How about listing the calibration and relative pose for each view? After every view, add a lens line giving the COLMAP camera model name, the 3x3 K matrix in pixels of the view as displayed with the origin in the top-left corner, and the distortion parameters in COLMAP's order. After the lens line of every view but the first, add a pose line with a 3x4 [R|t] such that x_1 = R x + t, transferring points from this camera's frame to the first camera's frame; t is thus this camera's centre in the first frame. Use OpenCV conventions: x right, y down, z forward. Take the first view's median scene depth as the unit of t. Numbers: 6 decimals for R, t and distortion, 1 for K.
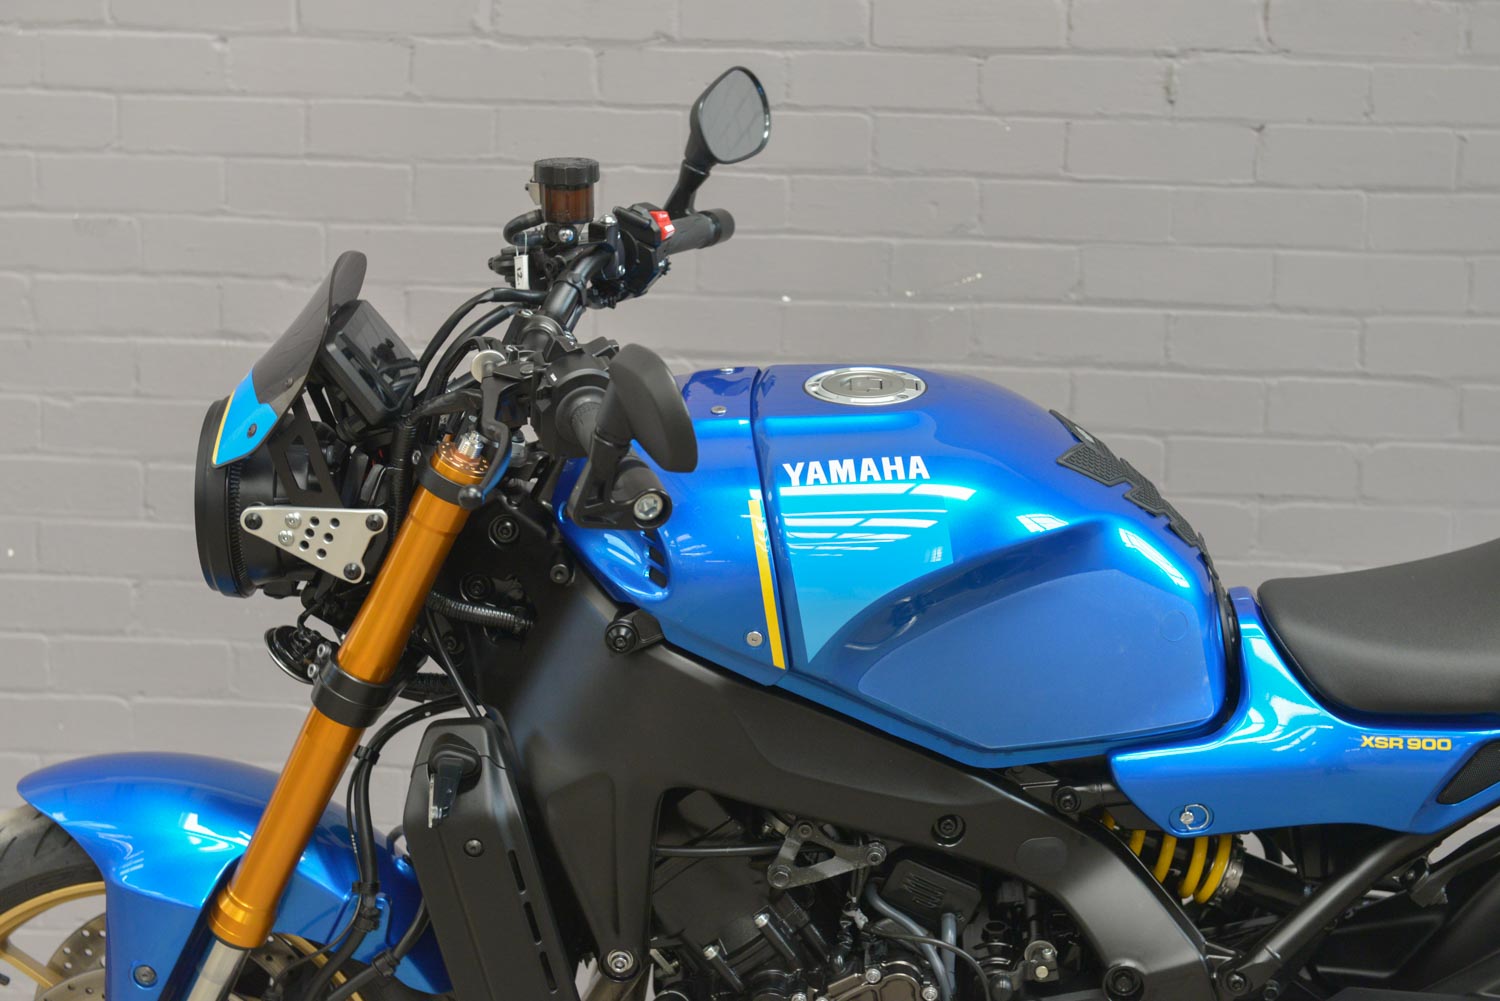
lens RADIAL K [[3003.6, 0, 703.9], [0, 3003.6, 508.5], [0, 0, 1]] dist [0.091049, 0.000000]
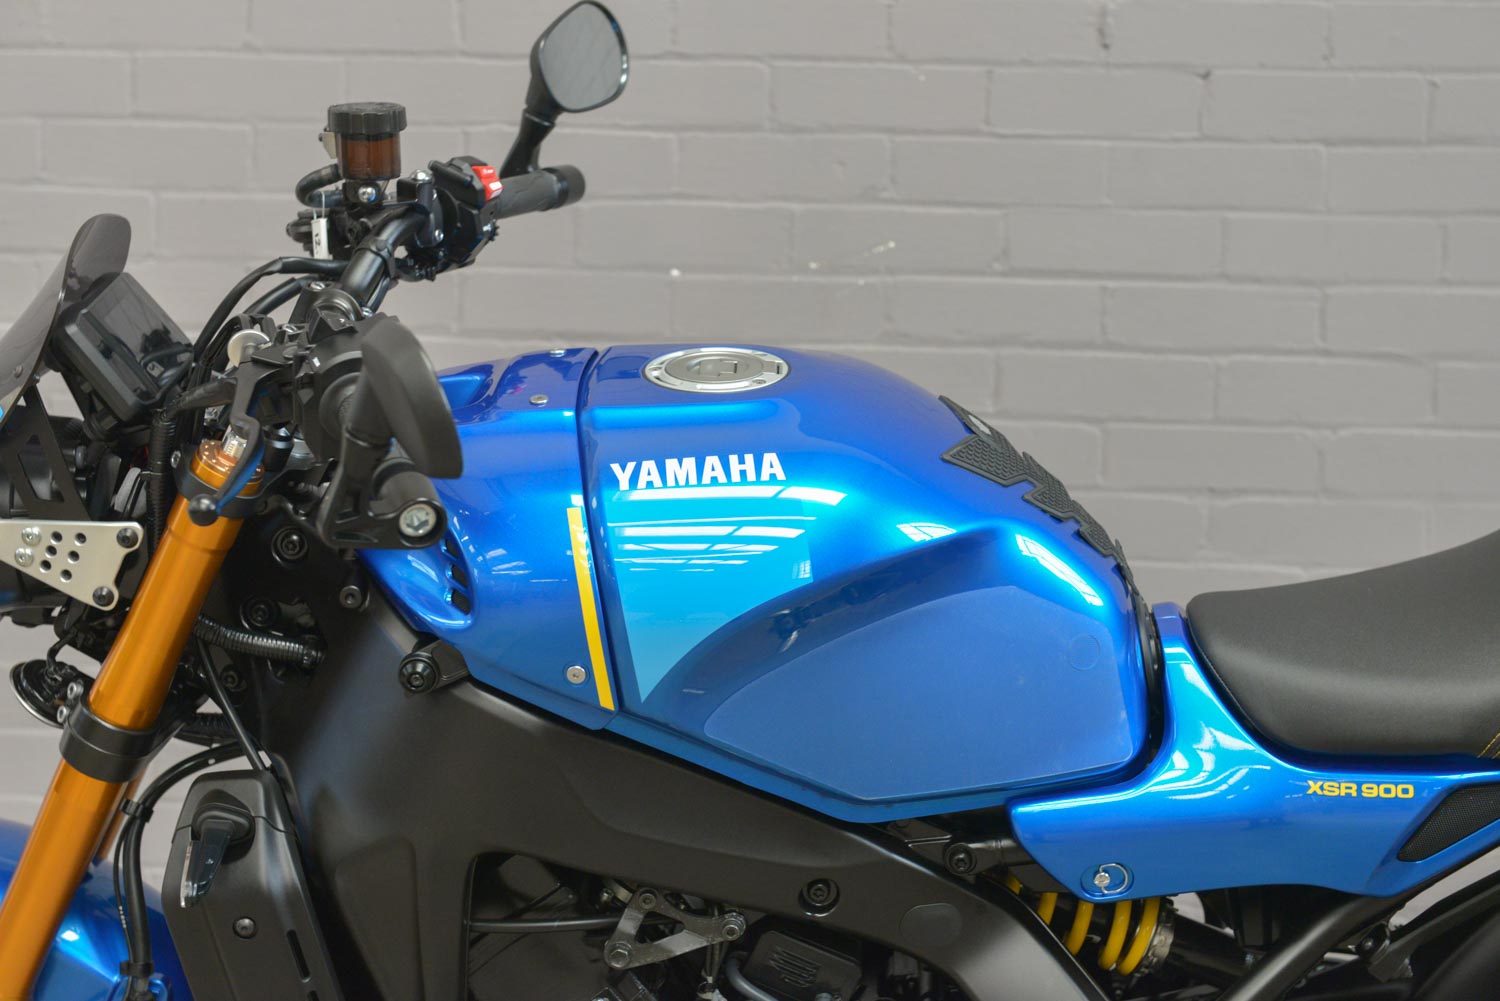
lens RADIAL K [[3003.6, 0, 700.2], [0, 3003.6, 541.5], [0, 0, 1]] dist [0.091049, 0.000000]
pose [[0.999954, -0.009447, 0.001780, 0.032770], [0.009419, 0.999839, 0.015261, -0.003824], [-0.001924, -0.015244, 0.999882, 0.111213]]
